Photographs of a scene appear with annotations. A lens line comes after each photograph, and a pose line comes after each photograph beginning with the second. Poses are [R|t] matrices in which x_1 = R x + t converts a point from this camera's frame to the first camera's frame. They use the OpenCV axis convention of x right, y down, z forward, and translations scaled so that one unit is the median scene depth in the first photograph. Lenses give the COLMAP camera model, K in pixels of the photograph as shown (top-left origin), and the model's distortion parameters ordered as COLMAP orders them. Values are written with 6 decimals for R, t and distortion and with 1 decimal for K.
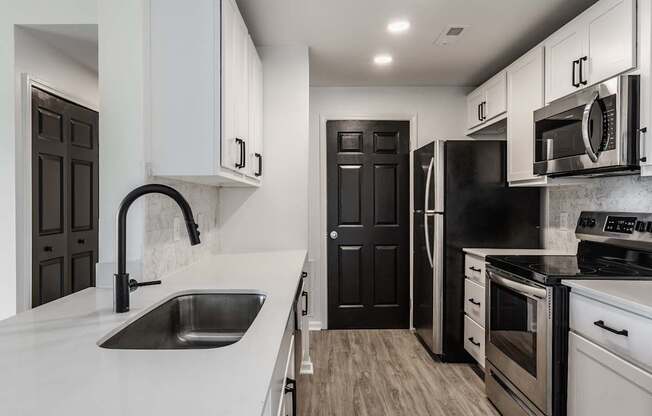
lens RADIAL K [[416.9, 0, 321.8], [0, 416.9, 208.3], [0, 0, 1]] dist [-0.002285, 0.000536]
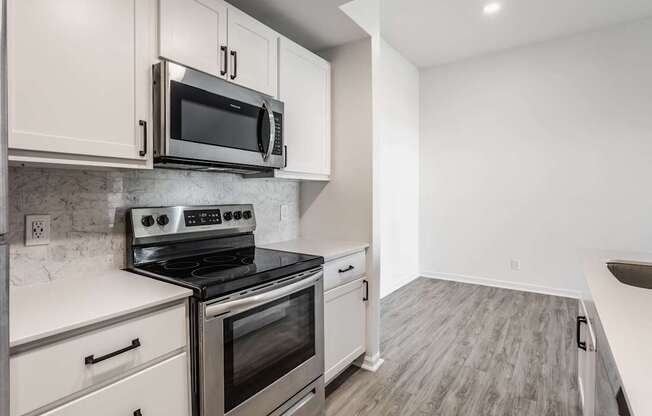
lens RADIAL K [[314.5, 0, 326.9], [0, 314.5, 195.4], [0, 0, 1]] dist [-0.004689, -0.001147]
pose [[-0.804035, 0.002960, 0.594575, -0.004221], [0.013605, 0.999817, 0.013420, -0.018737], [-0.594427, 0.018879, -0.803928, 1.206108]]
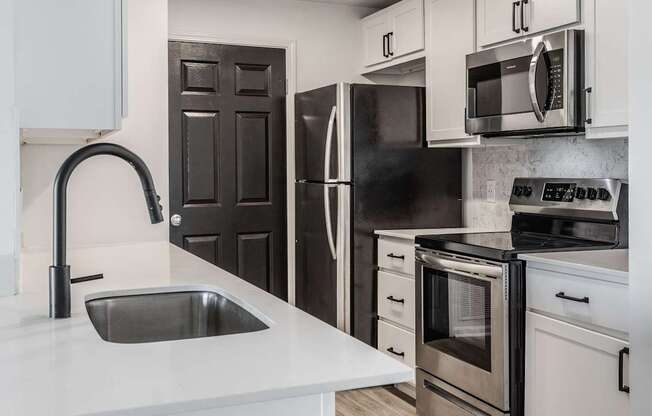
lens RADIAL K [[724.8, 0, 358.2], [0, 724.8, 177.2], [0, 0, 1]] dist [-0.010700, 0.000000]
pose [[0.907226, -0.008412, 0.420559, -0.262245], [0.010516, 0.999941, -0.002685, 0.005741], [-0.420512, 0.006858, 0.907261, -0.177658]]
